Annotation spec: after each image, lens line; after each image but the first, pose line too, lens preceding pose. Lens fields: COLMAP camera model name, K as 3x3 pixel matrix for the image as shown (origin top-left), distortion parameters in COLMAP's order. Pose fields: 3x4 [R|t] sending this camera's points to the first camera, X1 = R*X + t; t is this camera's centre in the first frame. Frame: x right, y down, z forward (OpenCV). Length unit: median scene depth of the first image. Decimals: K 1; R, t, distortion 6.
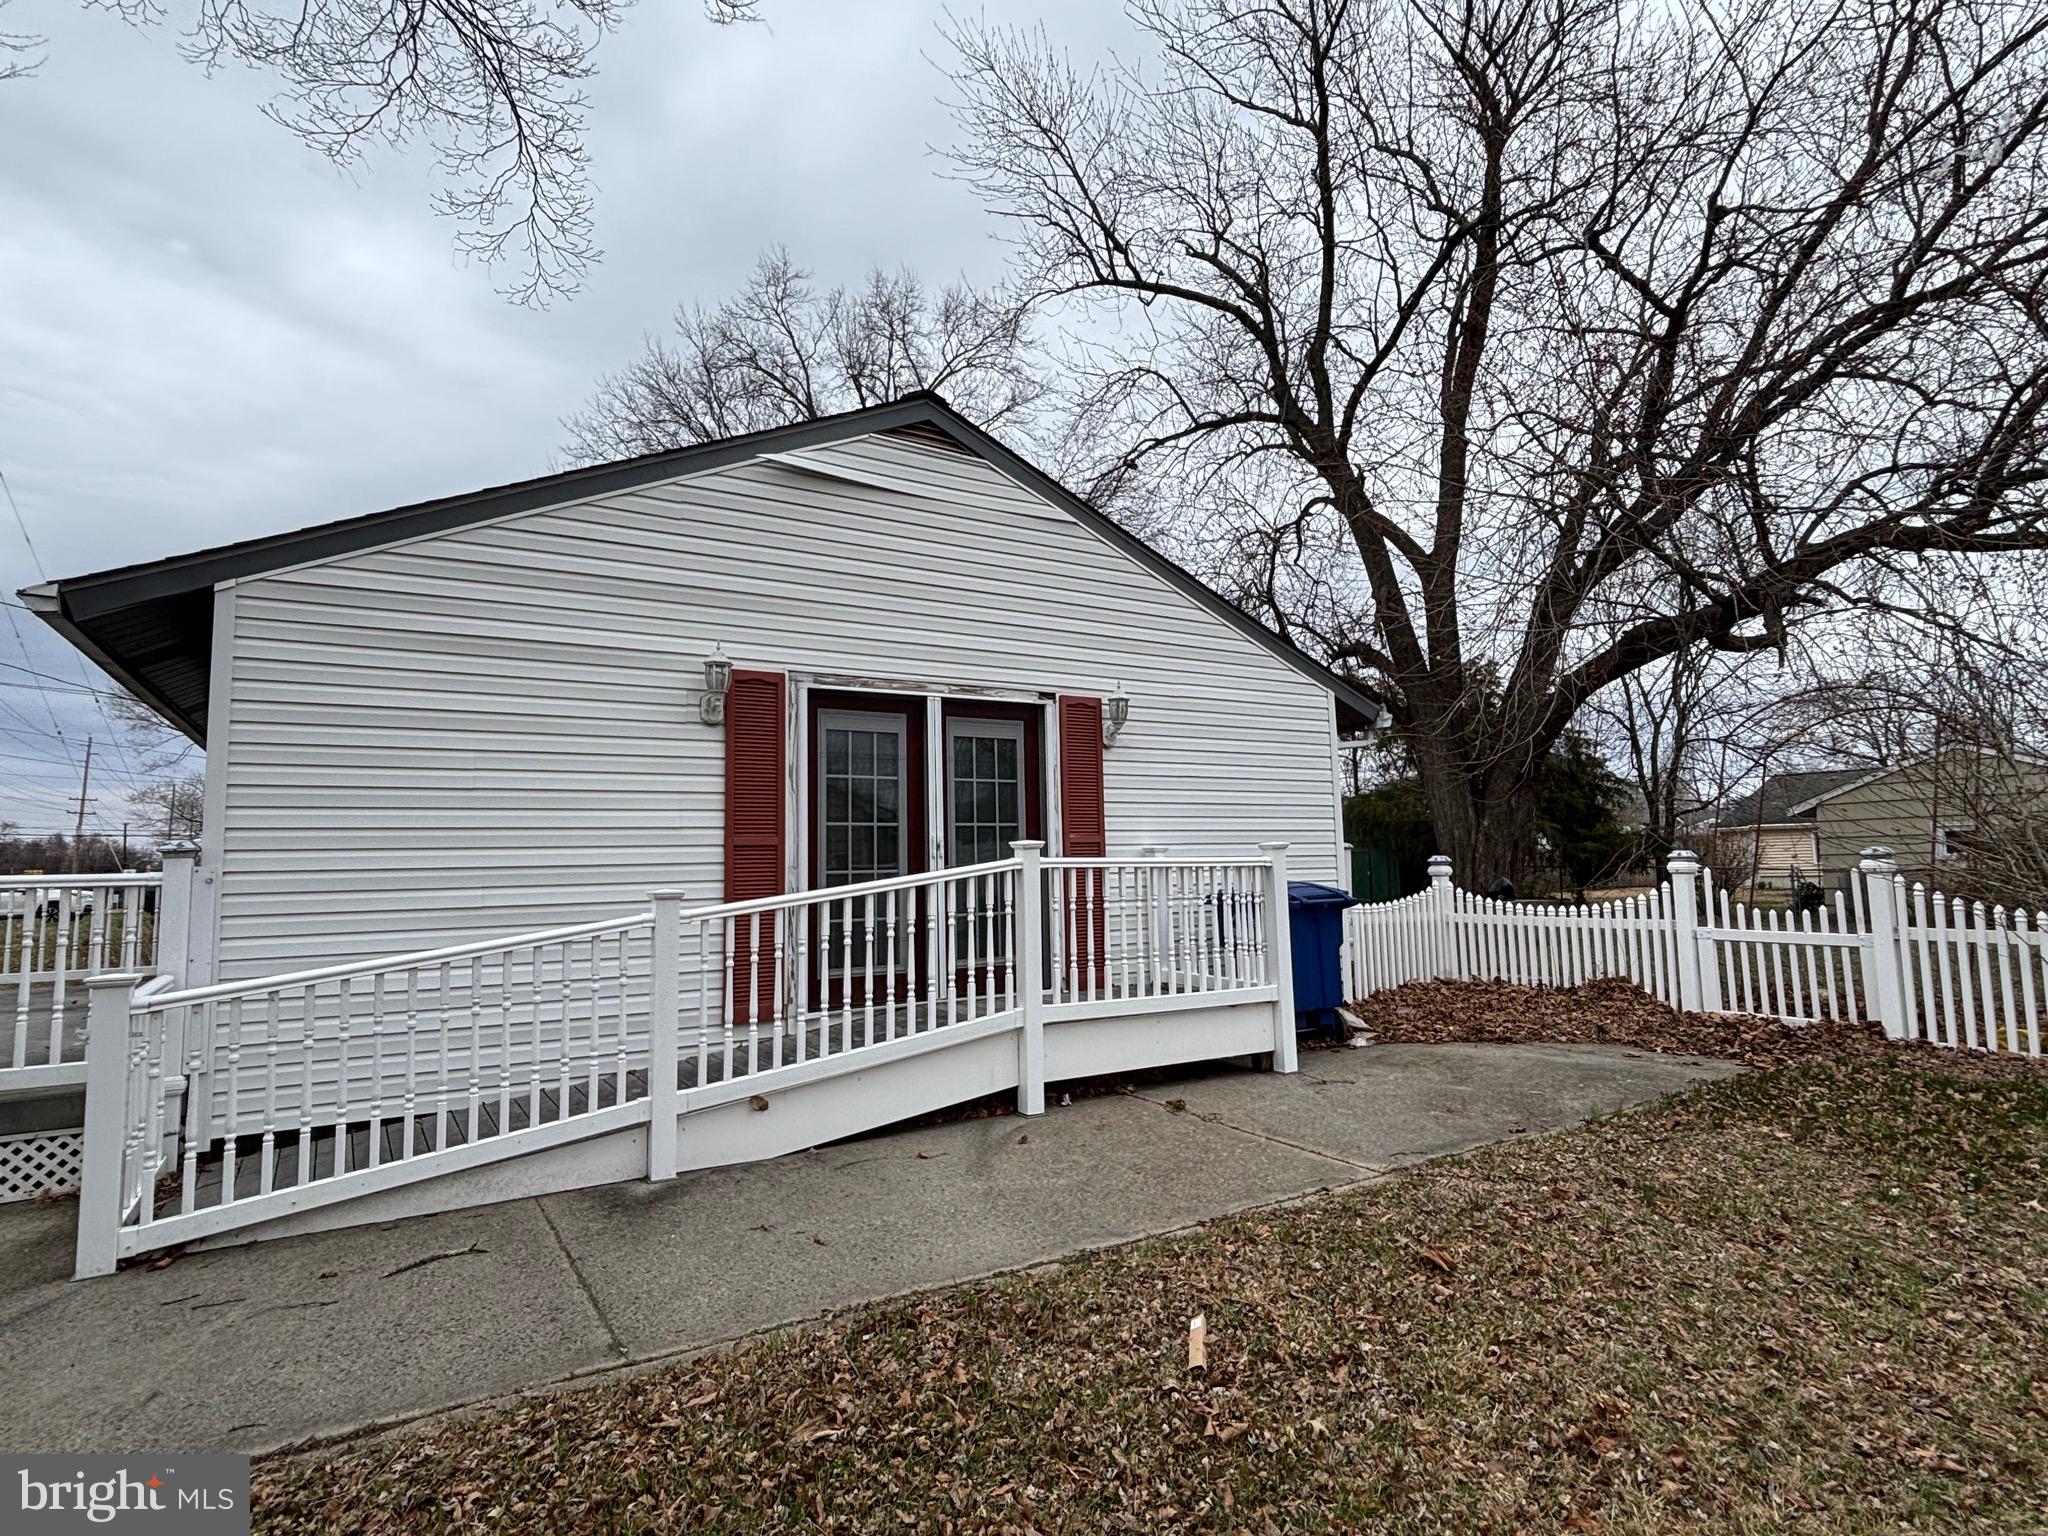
lens RADIAL K [[1078.0, 0, 1024.0], [0, 1078.0, 768.0], [0, 0, 1]] dist [0.000383, 0.000350]
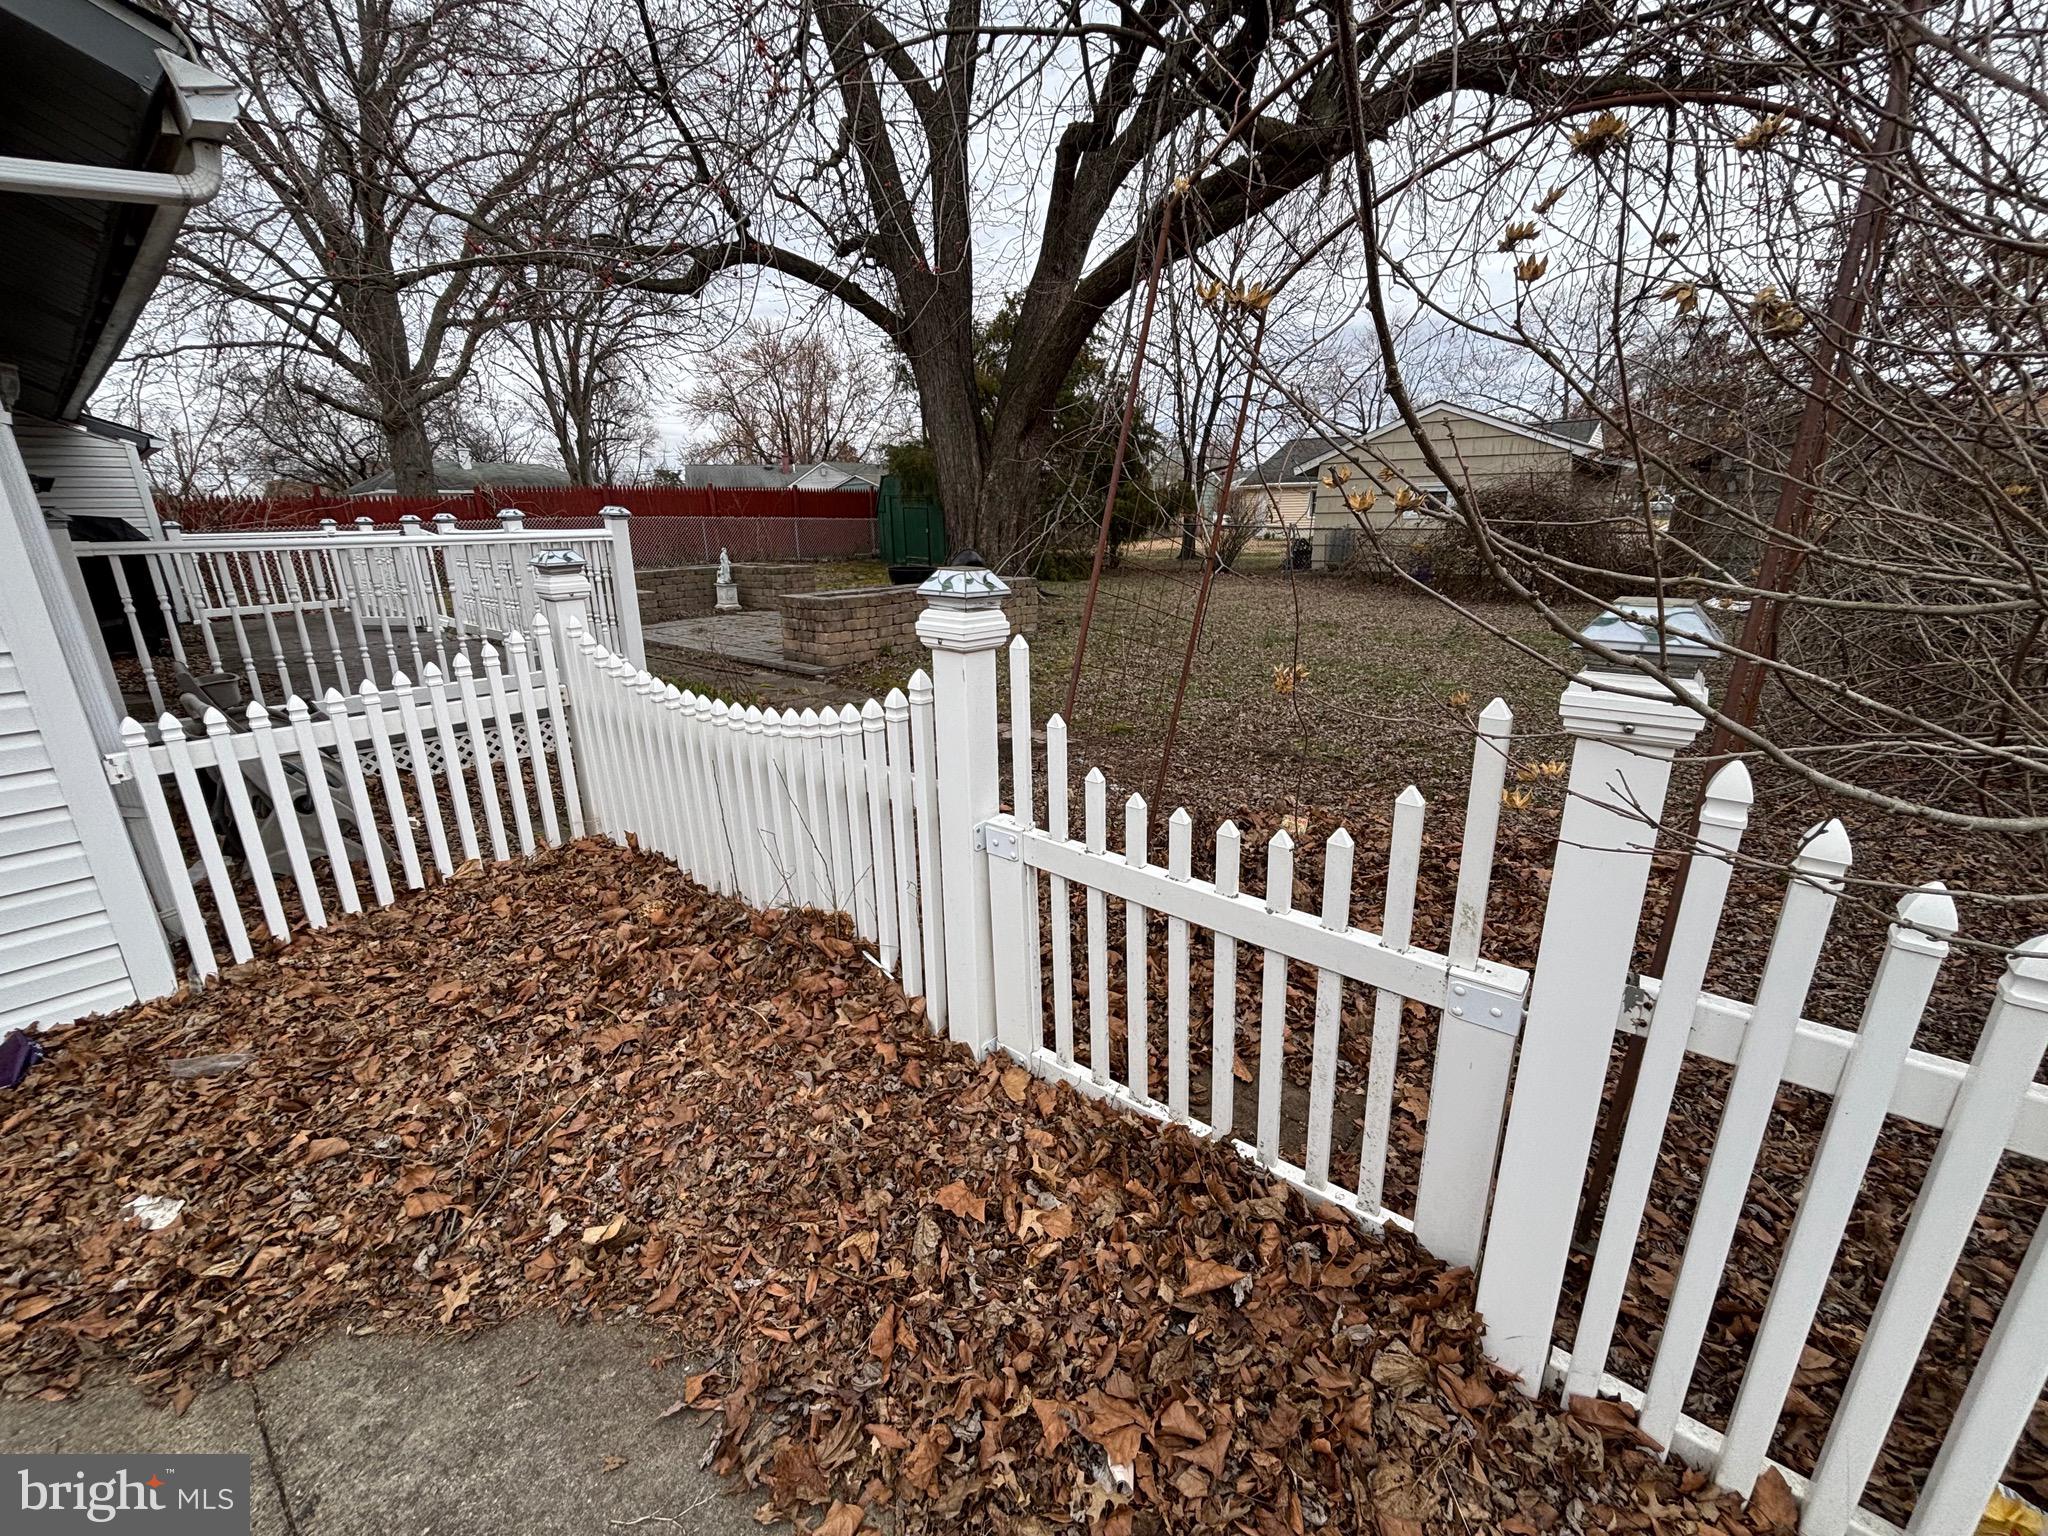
lens RADIAL K [[825.1, 0, 1024.0], [0, 825.1, 768.0], [0, 0, 1]] dist [0.006228, -0.003308]
pose [[0.950345, -0.087156, 0.298744, 0.247363], [-0.033566, 0.925672, 0.376835, 0.018089], [-0.309382, -0.368151, 0.876783, 0.346638]]
